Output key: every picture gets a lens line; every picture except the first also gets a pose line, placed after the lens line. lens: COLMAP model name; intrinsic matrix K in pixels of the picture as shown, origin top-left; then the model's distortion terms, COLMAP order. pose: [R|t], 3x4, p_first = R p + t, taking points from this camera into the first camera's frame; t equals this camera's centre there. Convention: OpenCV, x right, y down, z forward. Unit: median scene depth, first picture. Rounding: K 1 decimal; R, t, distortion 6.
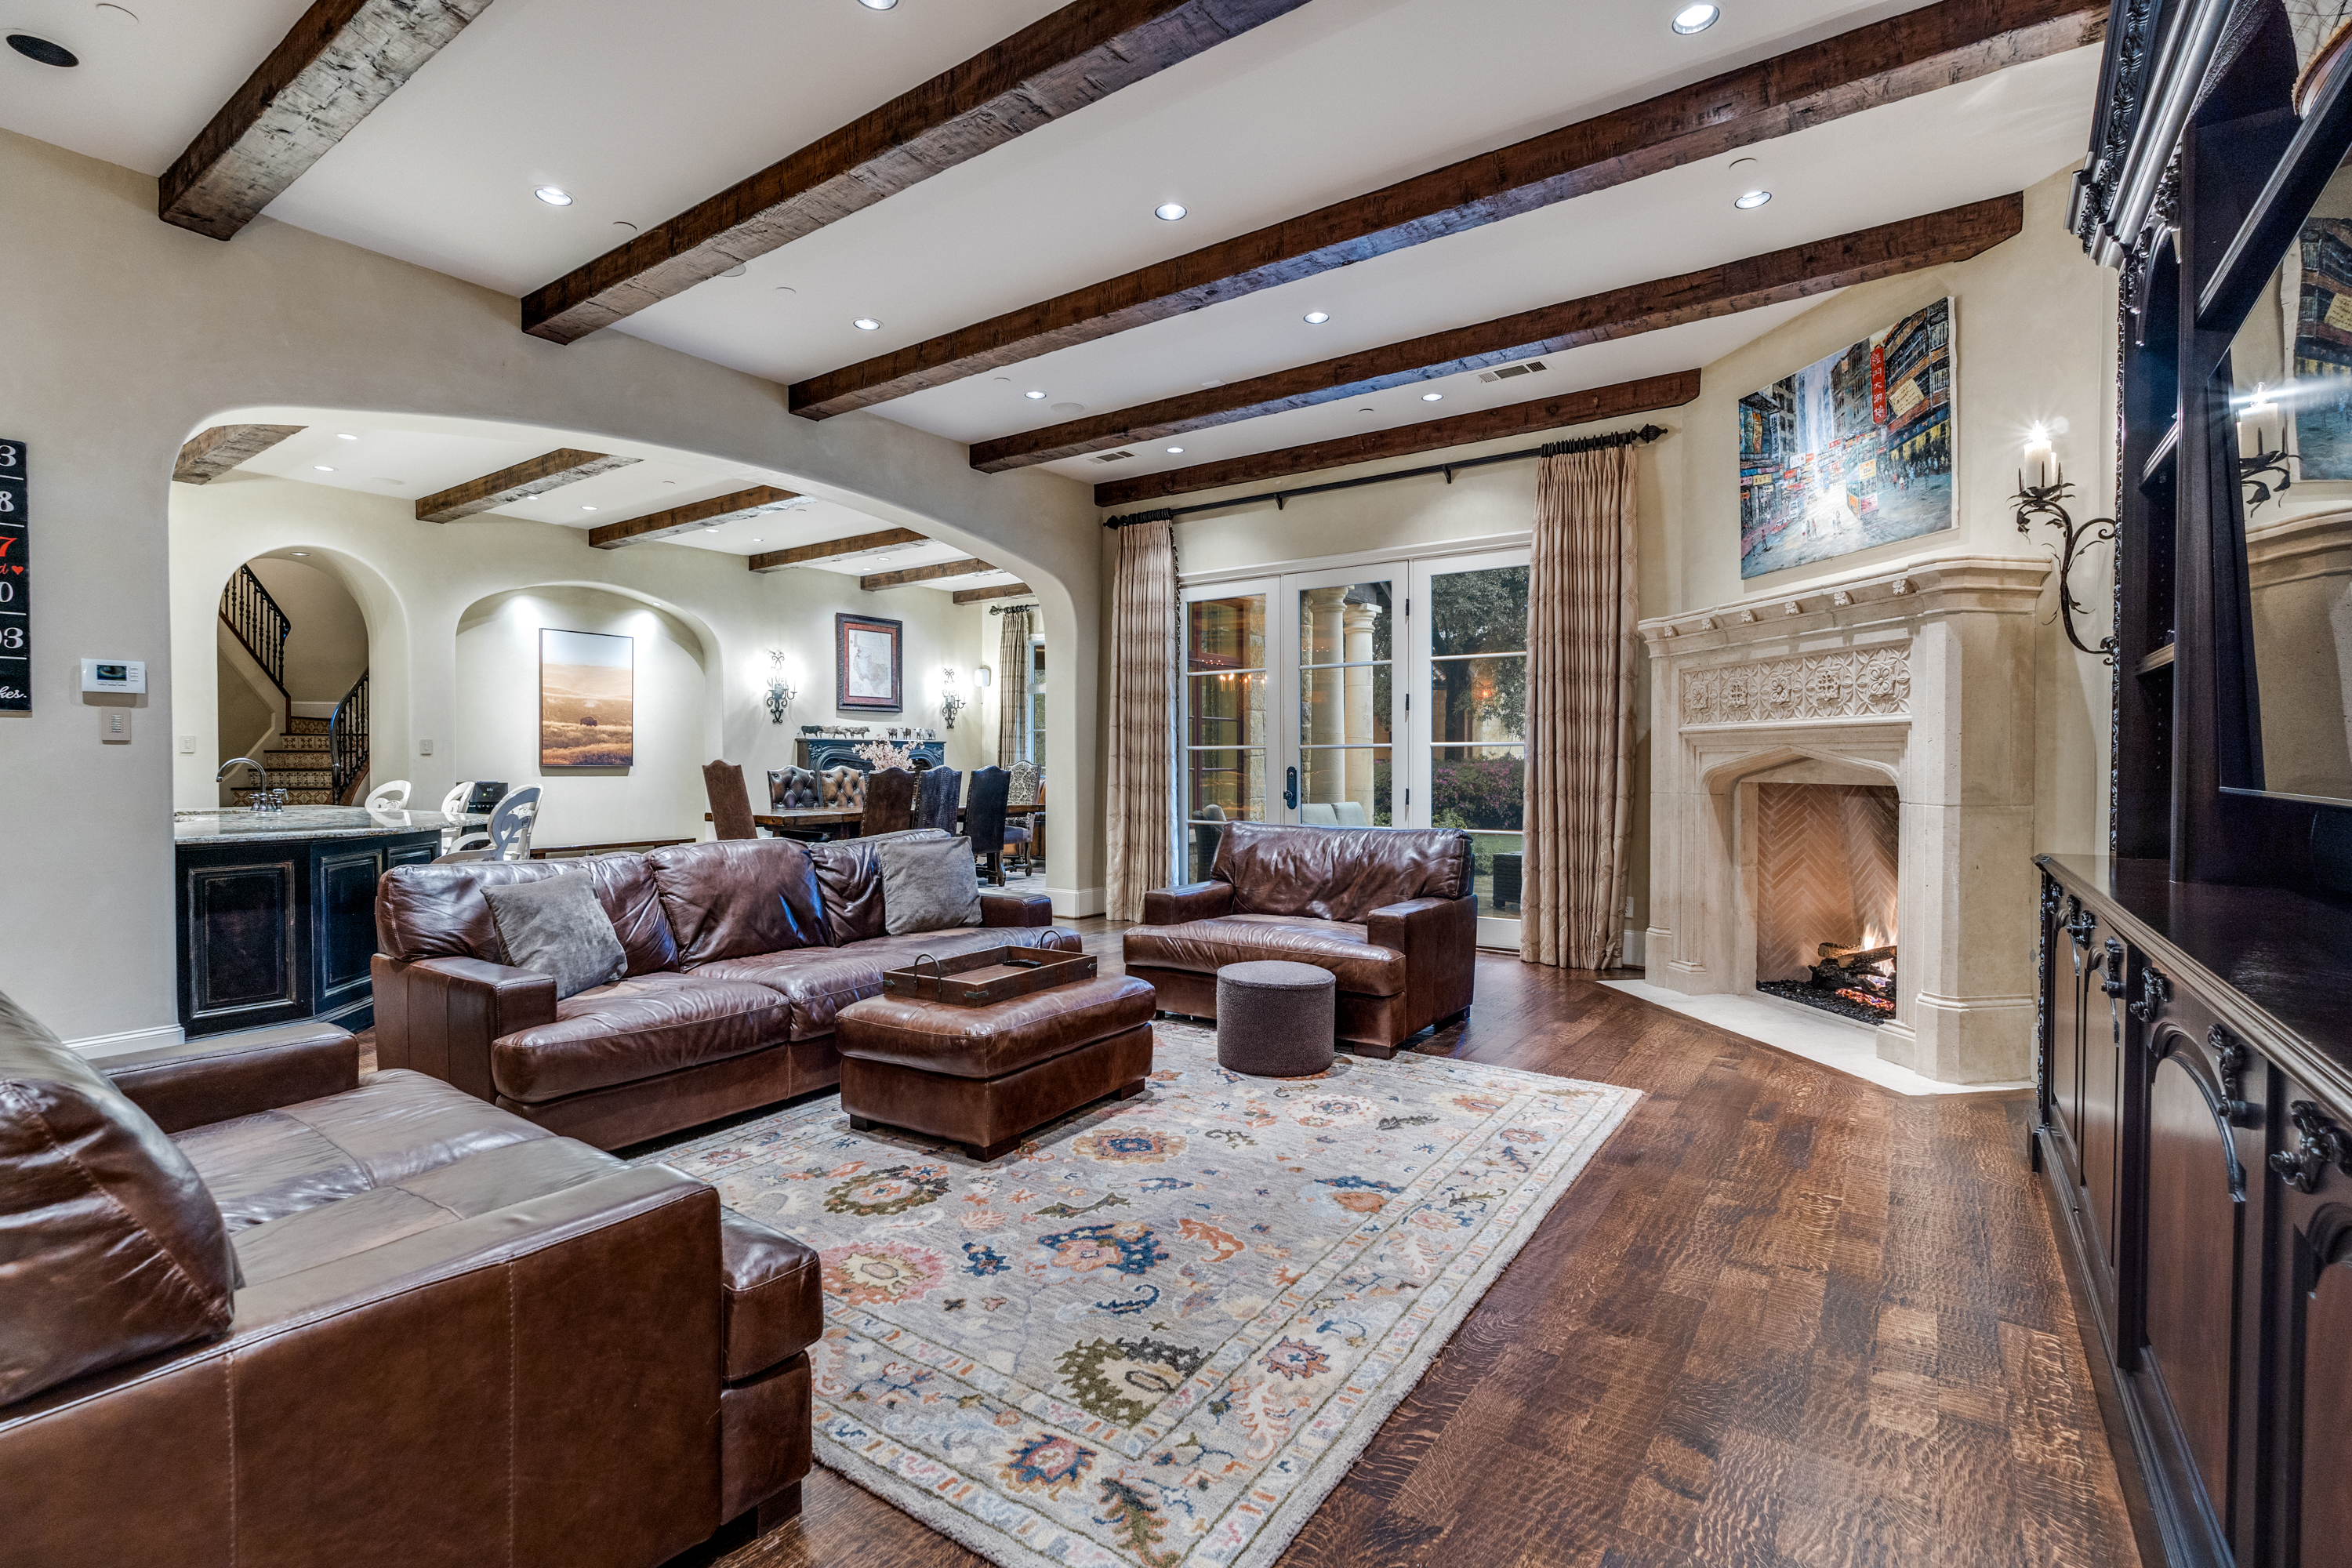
lens RADIAL K [[1073.0, 0, 1168.9], [0, 1073.0, 785.9], [0, 0, 1]] dist [-0.009282, 0.001004]
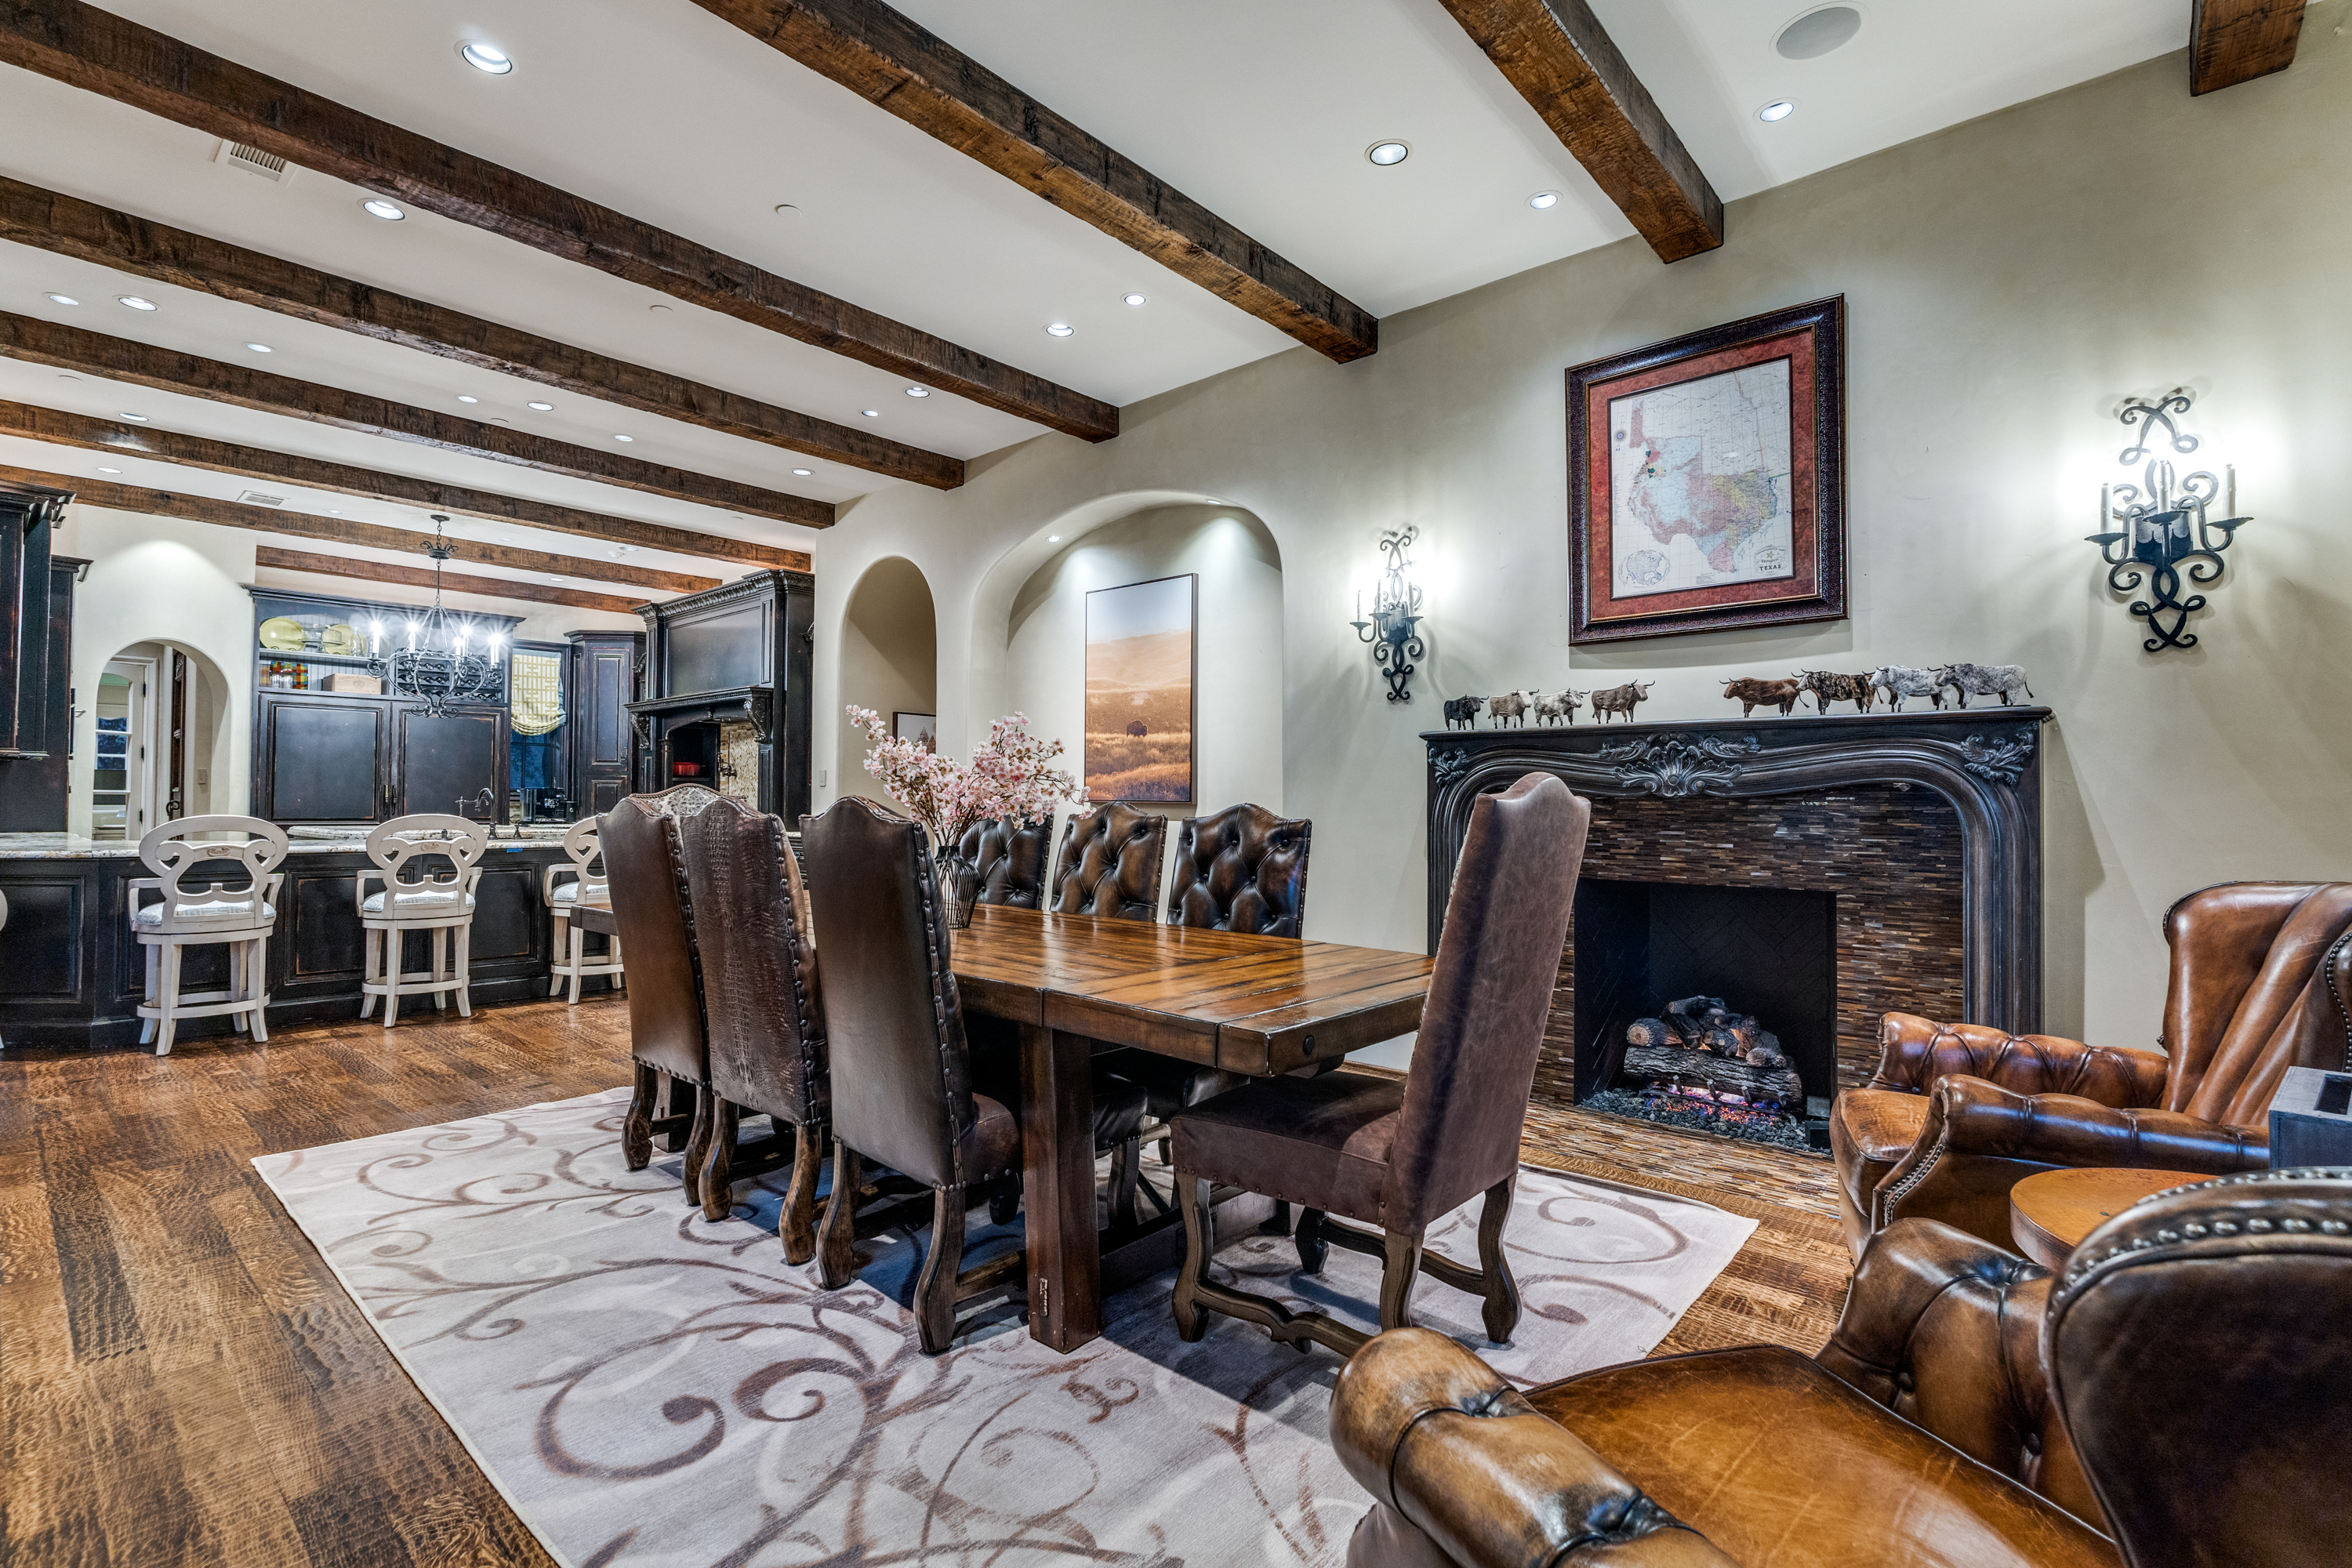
lens RADIAL K [[1073.0, 0, 1168.9], [0, 1073.0, 785.9], [0, 0, 1]] dist [-0.009282, 0.001004]
pose [[-0.109352, -0.015112, -0.993888, 0.132032], [-0.025989, 0.999586, -0.012339, -0.045092], [0.993663, 0.024481, -0.109699, 2.351813]]
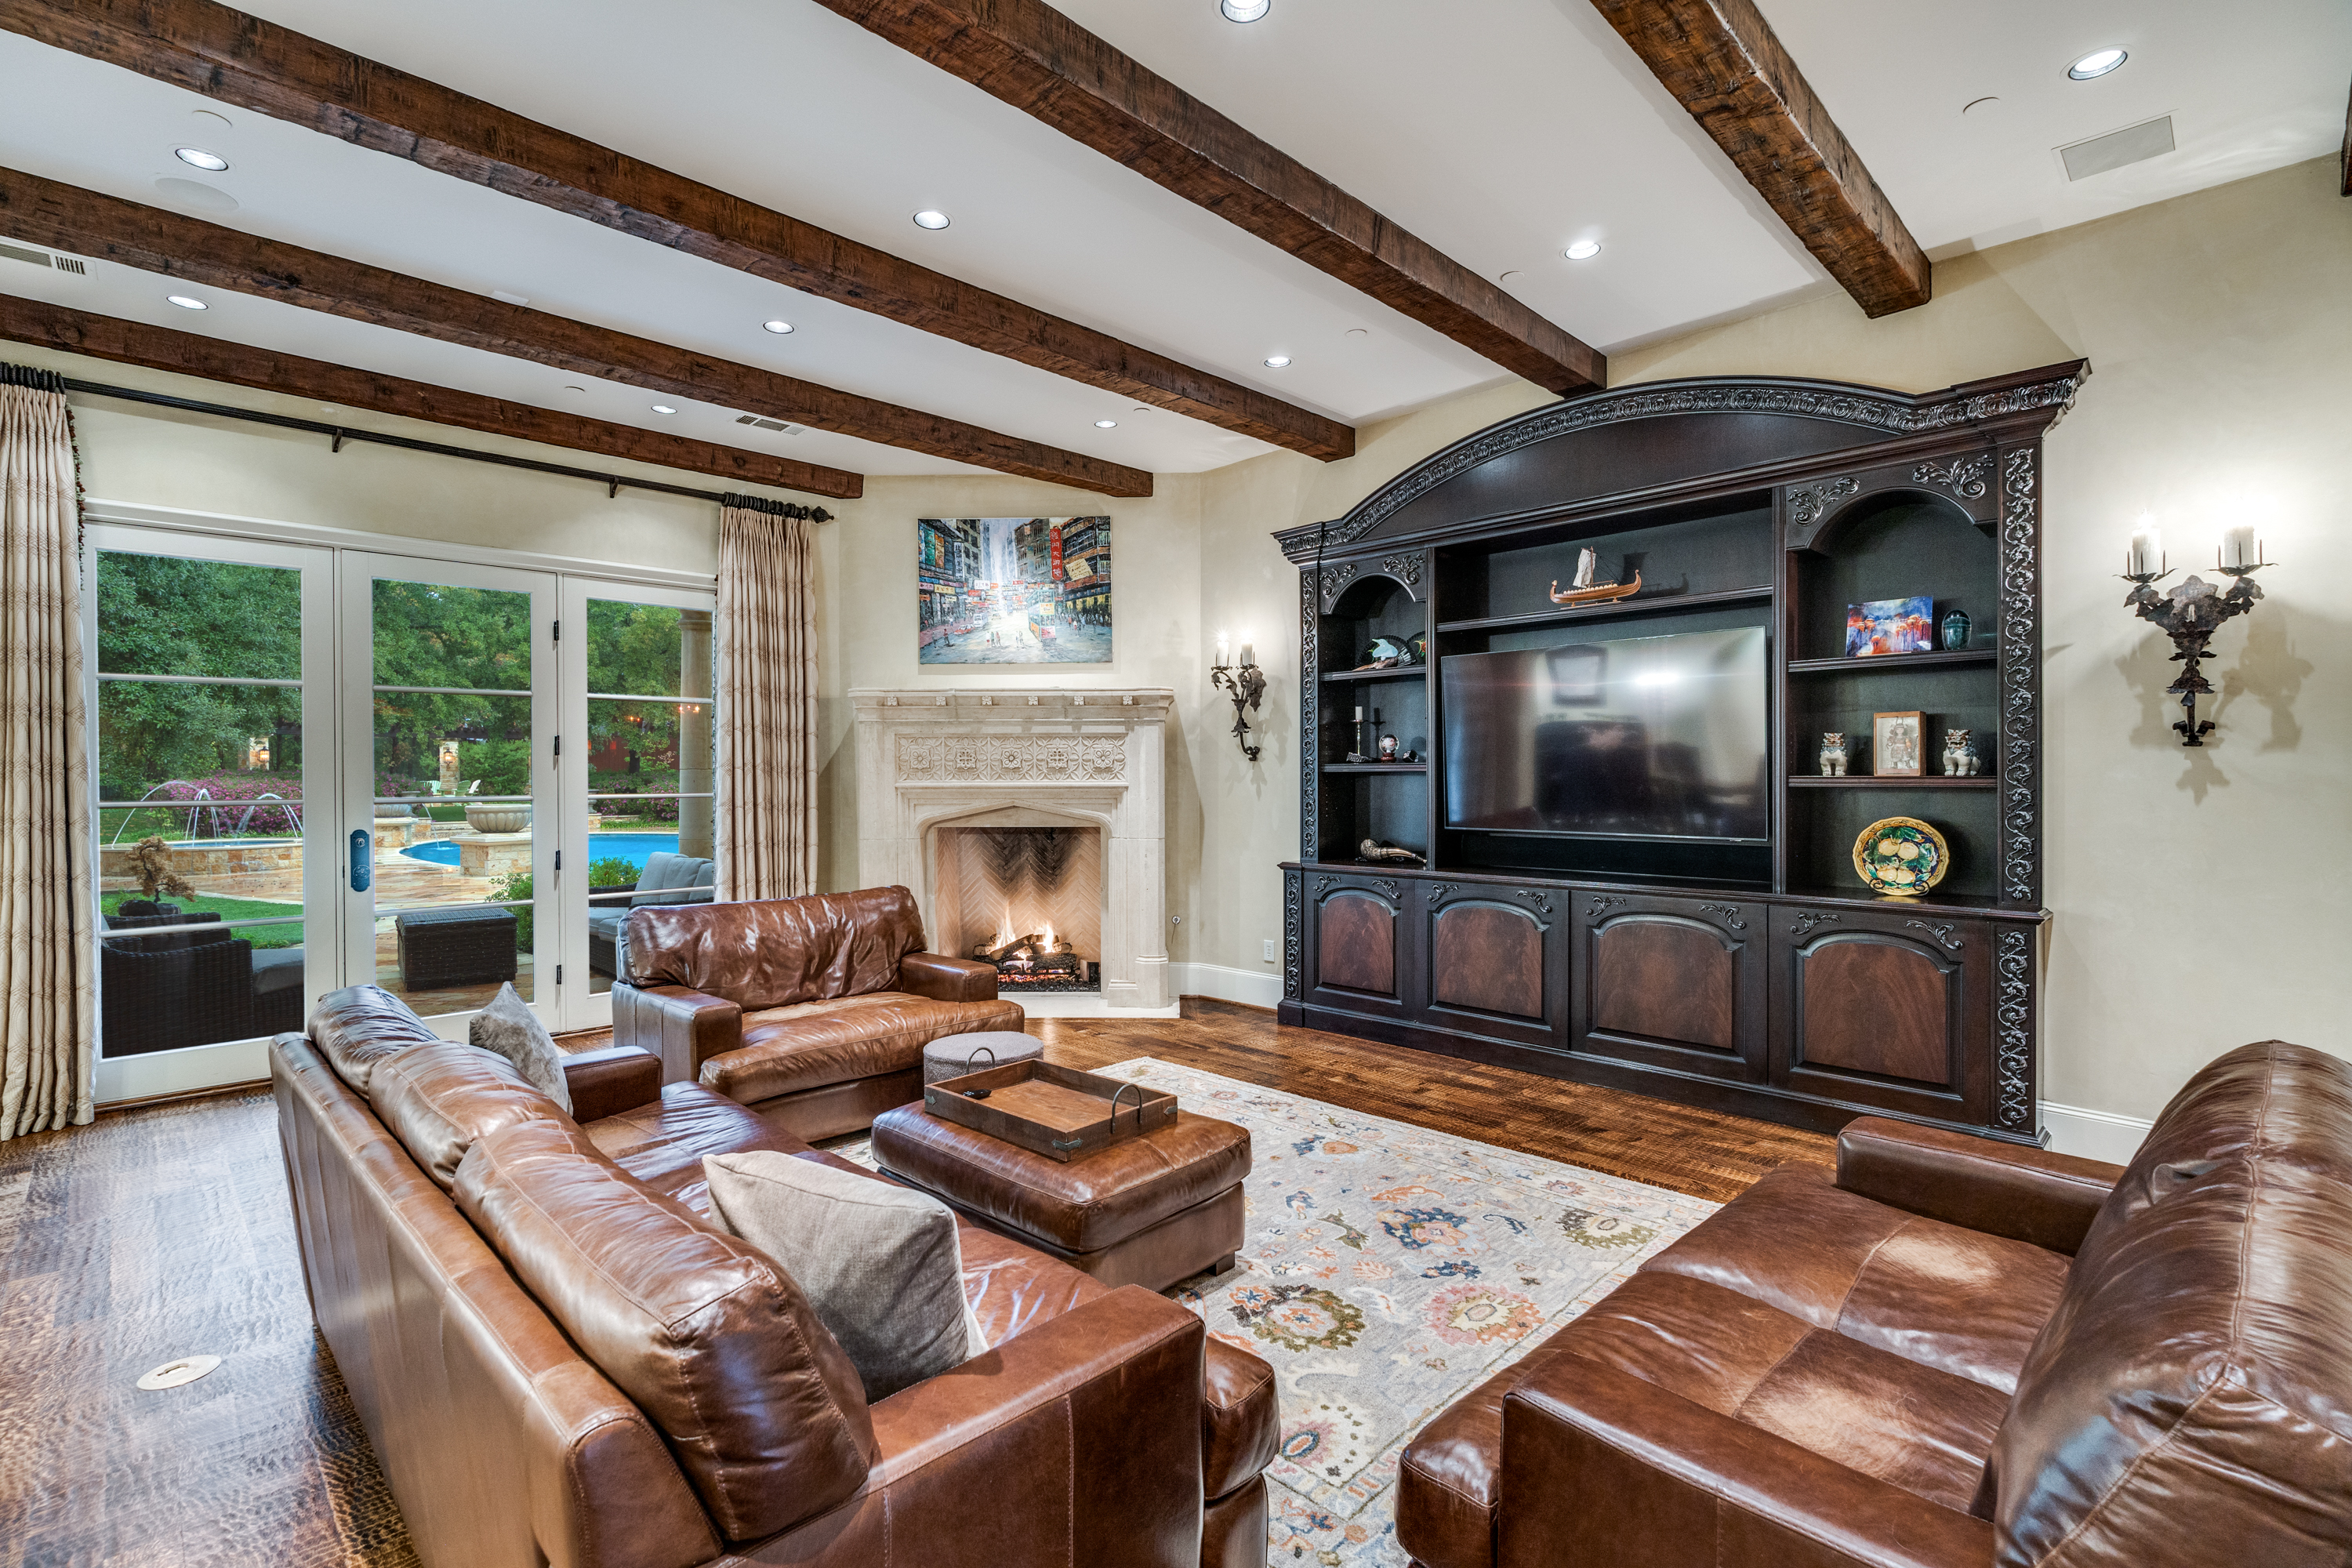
lens RADIAL K [[1073.0, 0, 1168.9], [0, 1073.0, 785.9], [0, 0, 1]] dist [-0.009282, 0.001004]
pose [[0.179651, -0.007142, 0.983704, -0.725381], [0.024515, 0.999696, 0.002781, -0.054403], [-0.983425, 0.023616, 0.179771, 0.564774]]
